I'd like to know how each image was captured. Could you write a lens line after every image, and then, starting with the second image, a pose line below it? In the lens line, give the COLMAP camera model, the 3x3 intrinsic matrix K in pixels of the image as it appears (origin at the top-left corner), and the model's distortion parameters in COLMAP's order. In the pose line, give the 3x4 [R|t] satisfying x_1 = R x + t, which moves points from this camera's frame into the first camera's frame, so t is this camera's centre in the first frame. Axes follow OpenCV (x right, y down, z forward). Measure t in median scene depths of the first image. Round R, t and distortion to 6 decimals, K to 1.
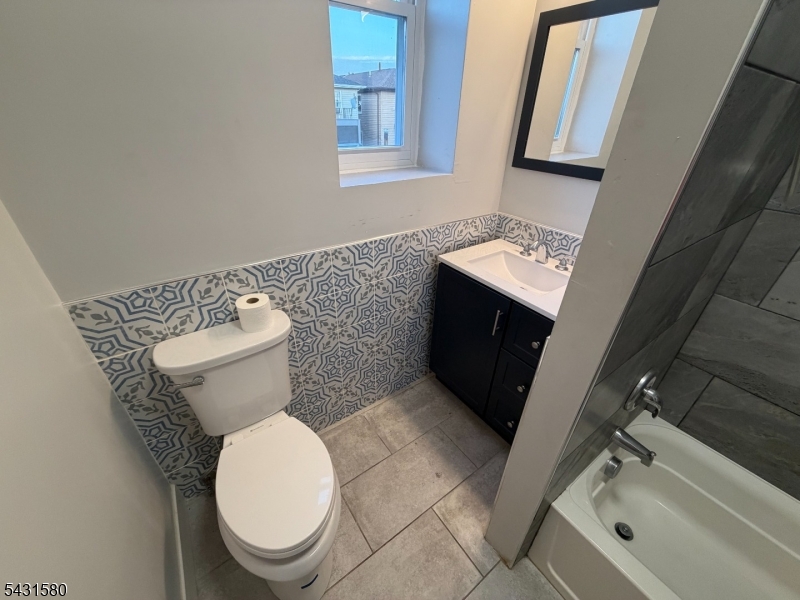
lens RADIAL K [[318.2, 0, 396.9], [0, 318.2, 300.5], [0, 0, 1]] dist [-0.000852, 0.000414]
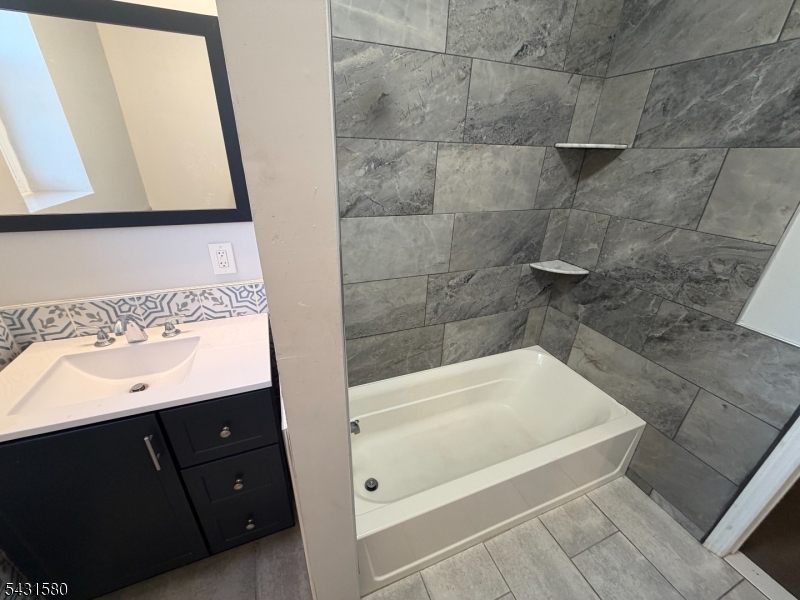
lens RADIAL K [[318.2, 0, 396.9], [0, 318.2, 300.5], [0, 0, 1]] dist [-0.000852, 0.000414]
pose [[0.231463, -0.429570, 0.872866, -0.008897], [0.474648, 0.833060, 0.284114, -0.118297], [-0.849196, 0.348542, 0.396717, 0.164590]]
